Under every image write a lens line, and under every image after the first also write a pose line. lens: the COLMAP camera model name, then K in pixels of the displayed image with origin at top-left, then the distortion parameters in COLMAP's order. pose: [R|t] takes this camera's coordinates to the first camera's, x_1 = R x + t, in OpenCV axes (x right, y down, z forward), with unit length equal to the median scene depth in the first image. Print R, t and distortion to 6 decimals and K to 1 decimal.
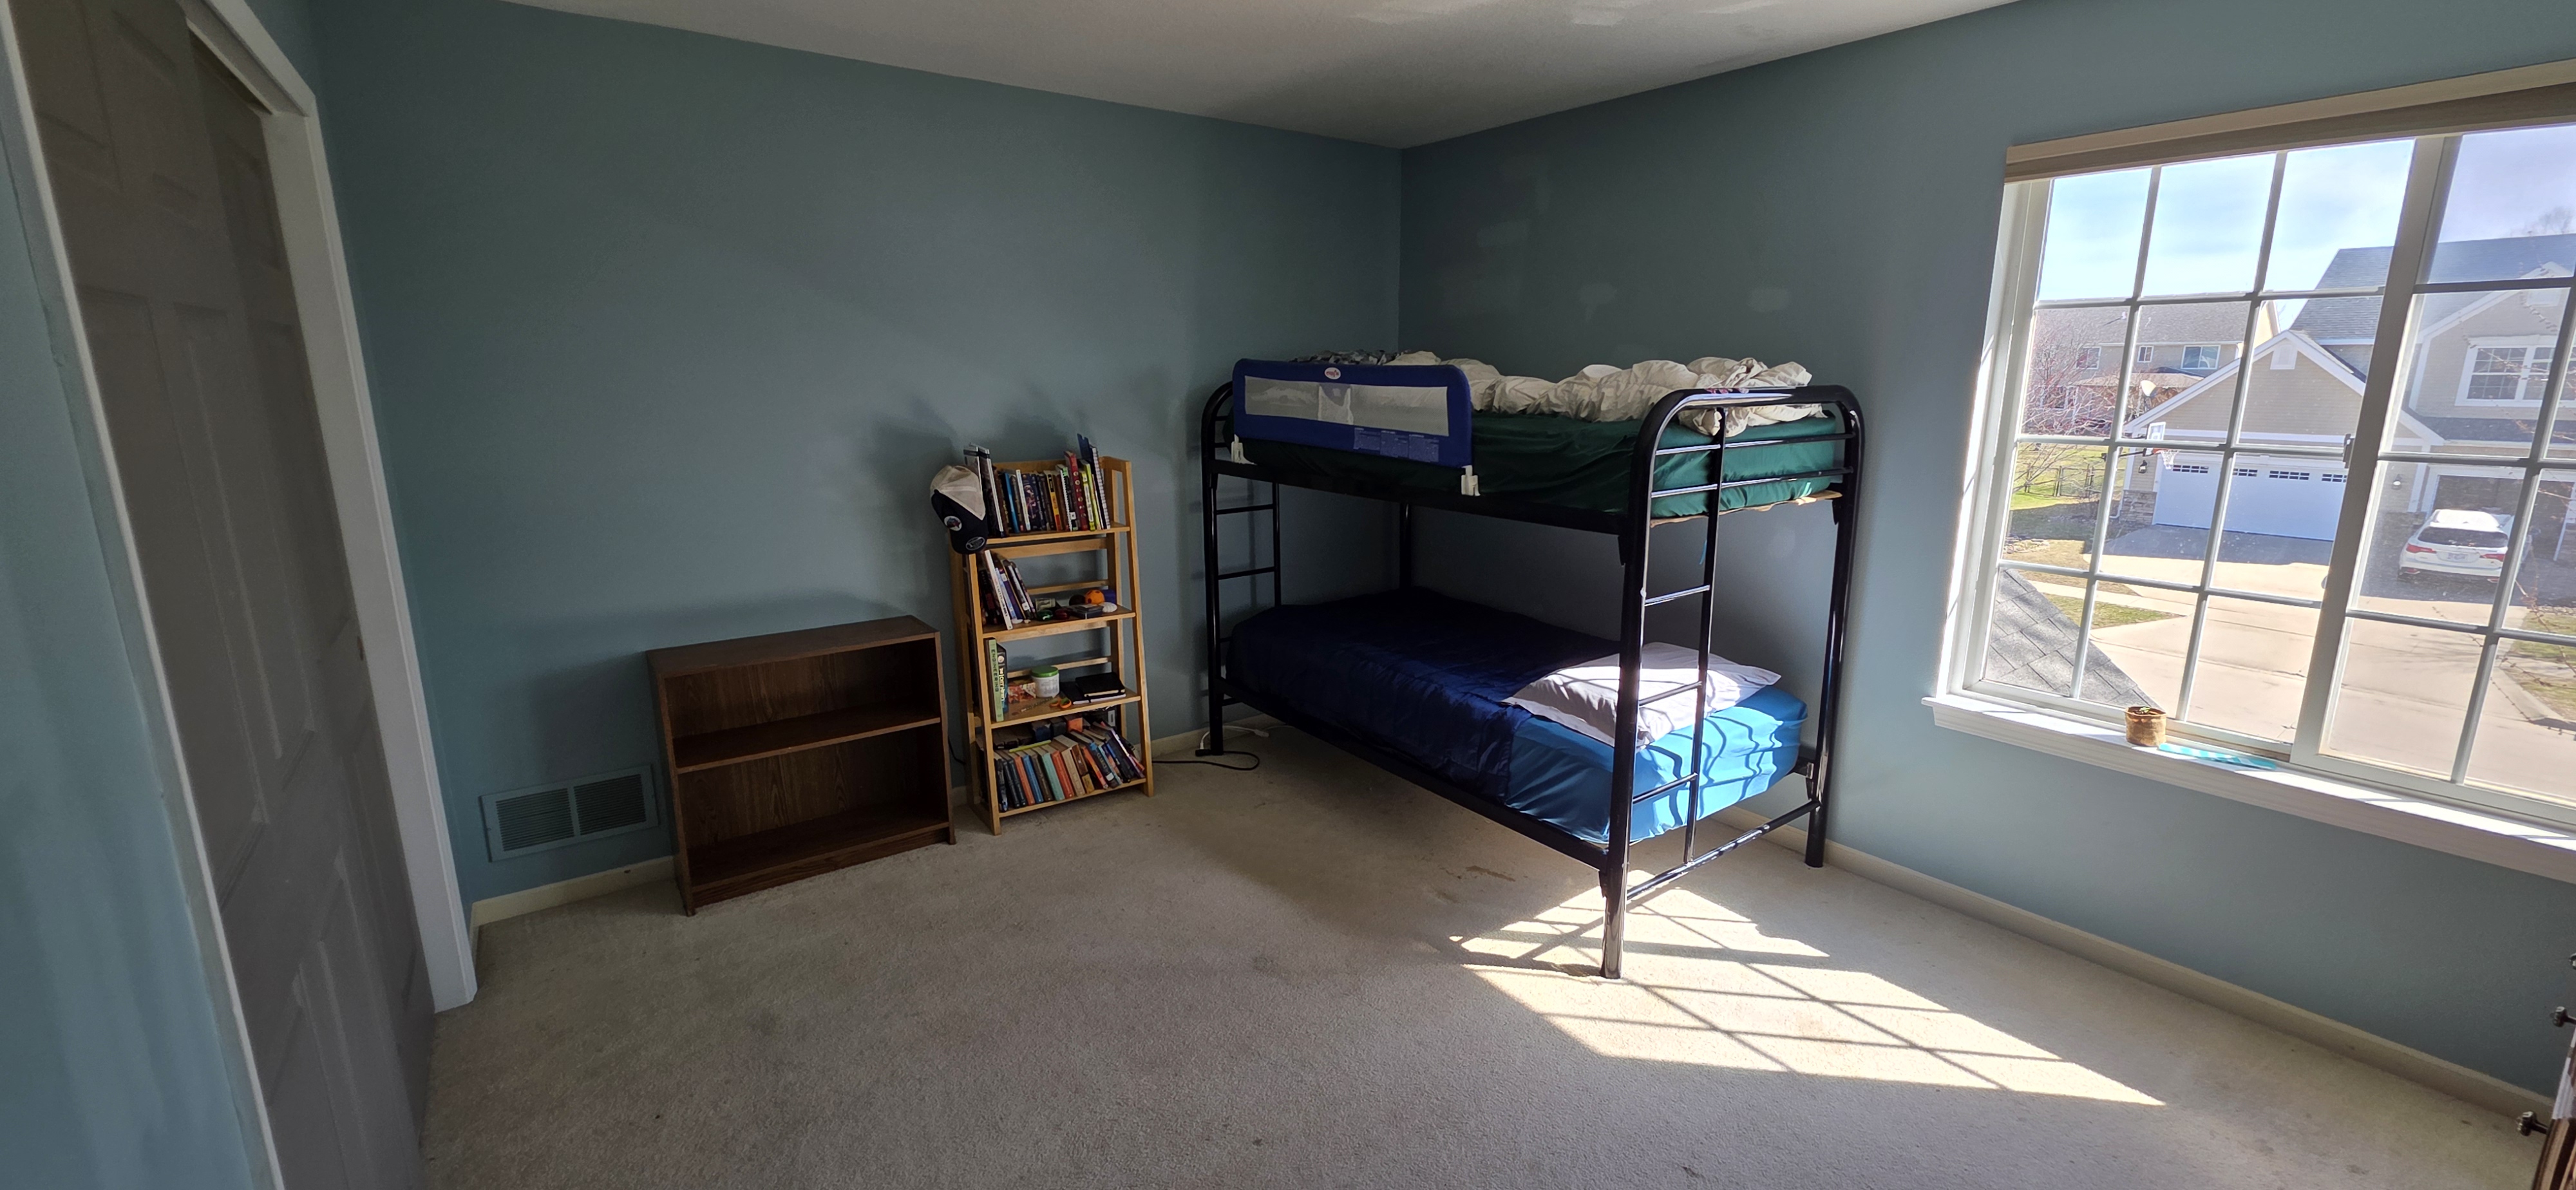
lens RADIAL K [[1032.1, 0, 1299.9], [0, 1032.1, 590.9], [0, 0, 1]] dist [-0.000504, 0.000855]
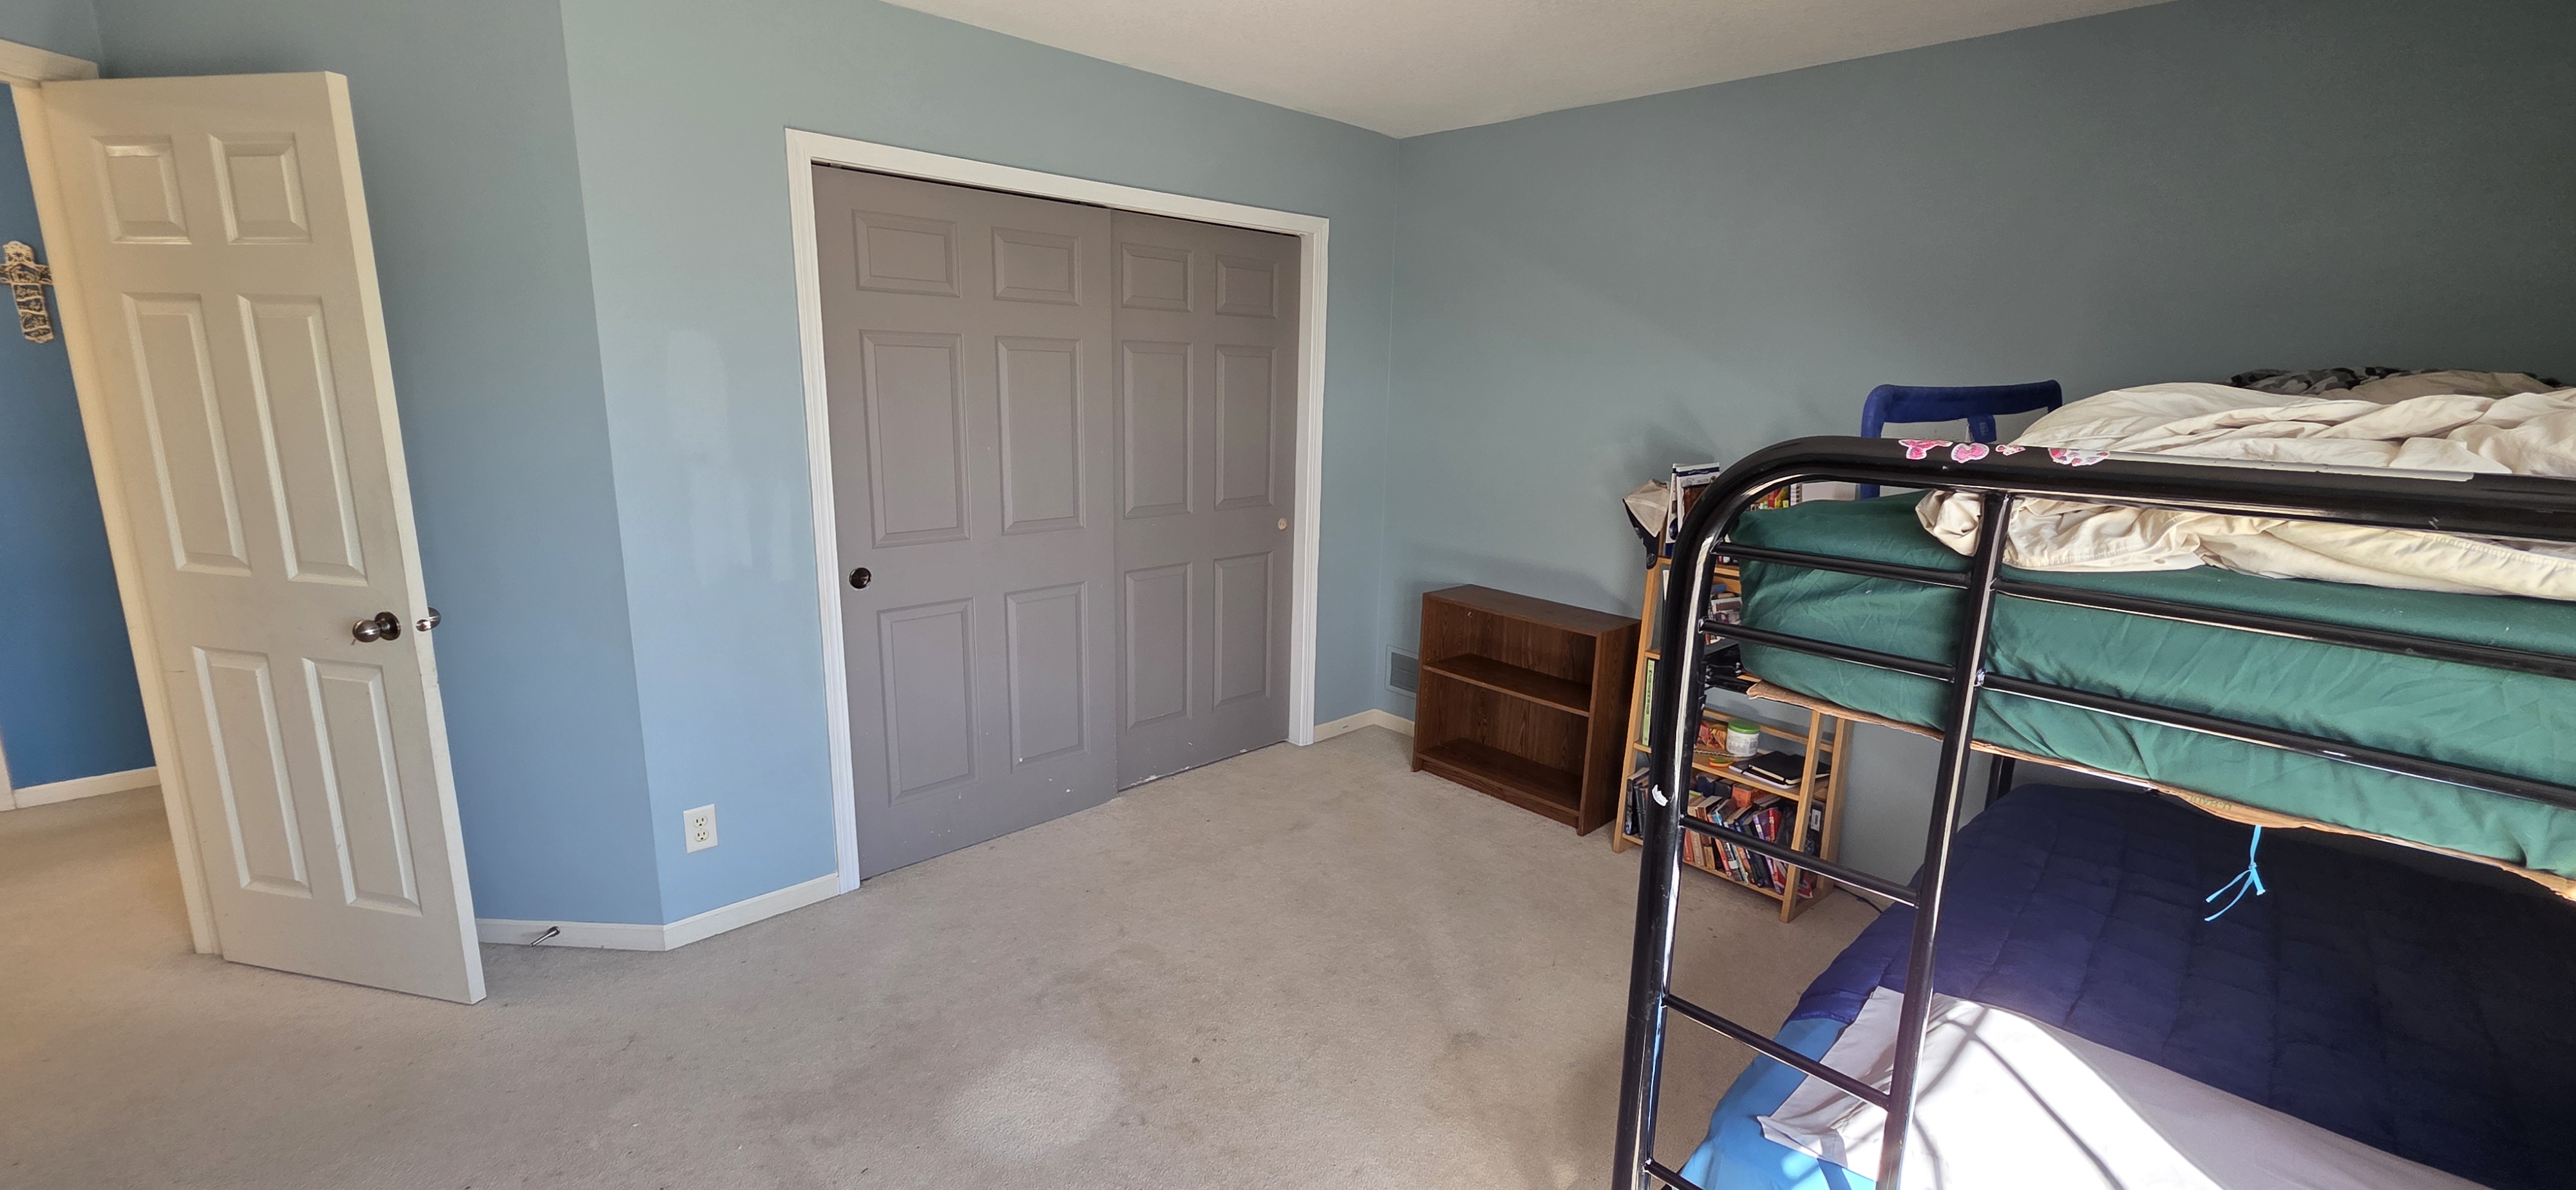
lens RADIAL K [[1032.1, 0, 1299.9], [0, 1032.1, 590.9], [0, 0, 1]] dist [-0.000504, 0.000855]
pose [[0.118138, 0.212732, -0.969943, 0.645816], [-0.235432, 0.954932, 0.180765, -0.123363], [0.964684, 0.207001, 0.162898, 0.553748]]
